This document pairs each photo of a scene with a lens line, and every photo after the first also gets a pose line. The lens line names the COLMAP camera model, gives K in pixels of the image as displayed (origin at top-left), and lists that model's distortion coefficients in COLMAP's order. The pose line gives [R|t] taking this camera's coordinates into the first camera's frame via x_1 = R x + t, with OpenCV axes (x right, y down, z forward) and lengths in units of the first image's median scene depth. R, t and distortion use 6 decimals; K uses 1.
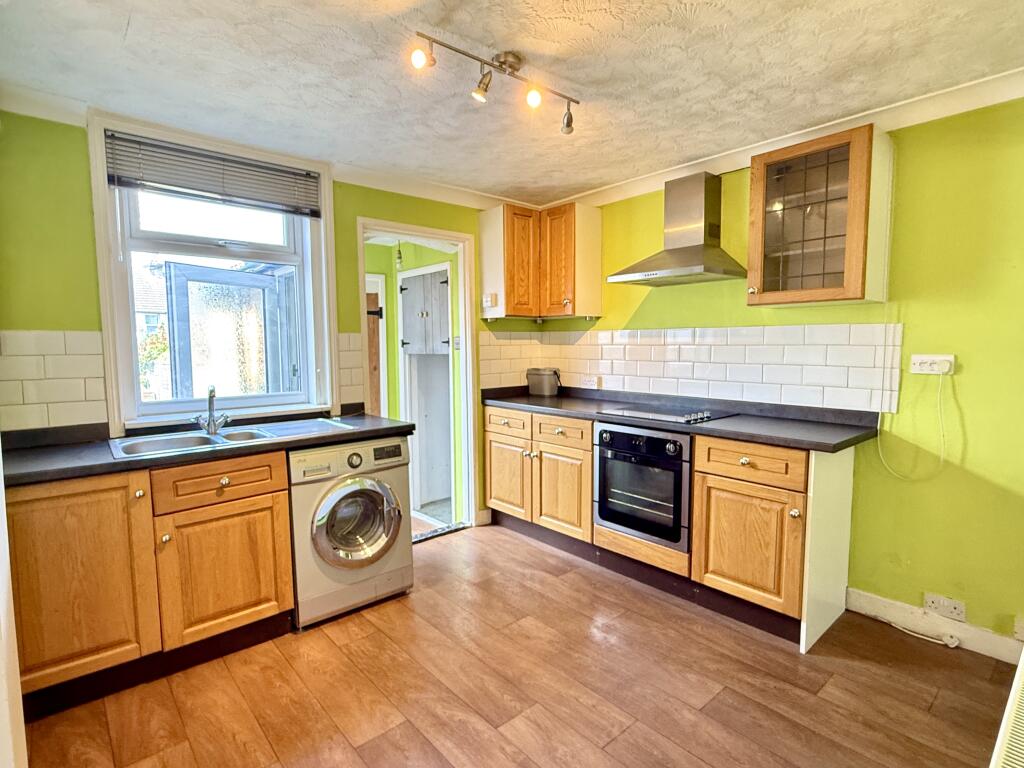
lens RADIAL K [[524.3, 0, 512.0], [0, 524.3, 384.0], [0, 0, 1]] dist [0.013807, -0.000725]
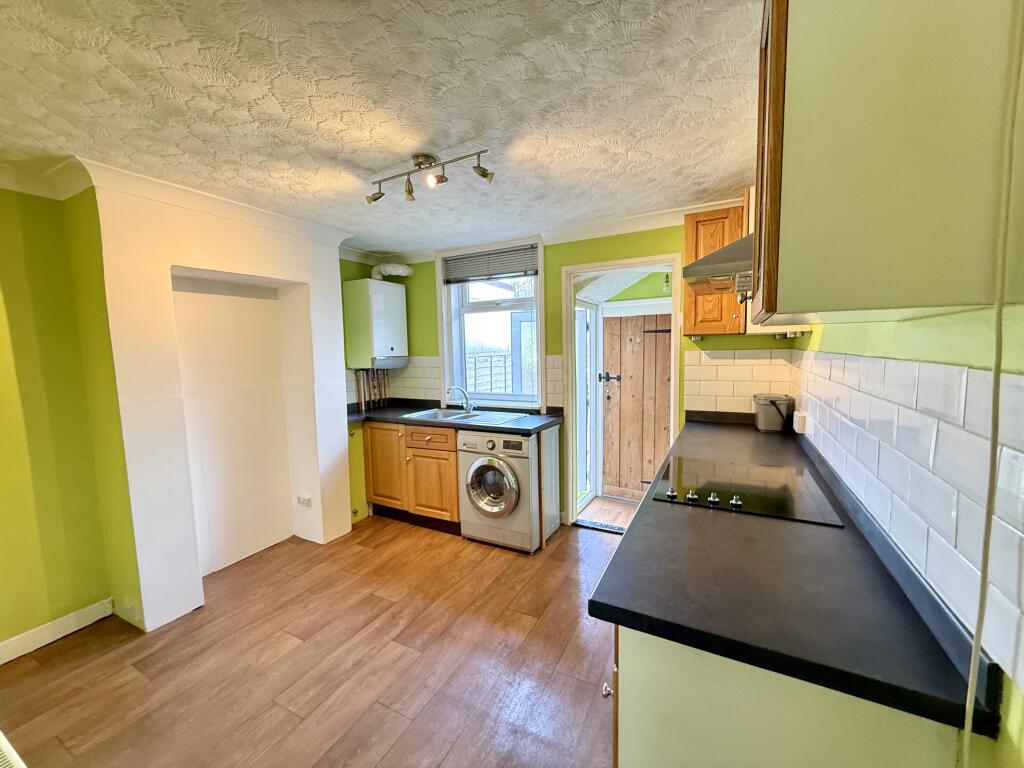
lens RADIAL K [[411.0, 0, 512.0], [0, 411.0, 384.0], [0, 0, 1]] dist [0.000422, 0.000009]
pose [[0.366677, 0.081291, -0.926790, 0.818326], [-0.055763, 0.996305, 0.065326, -0.109714], [0.928676, 0.027728, 0.369855, 0.651648]]
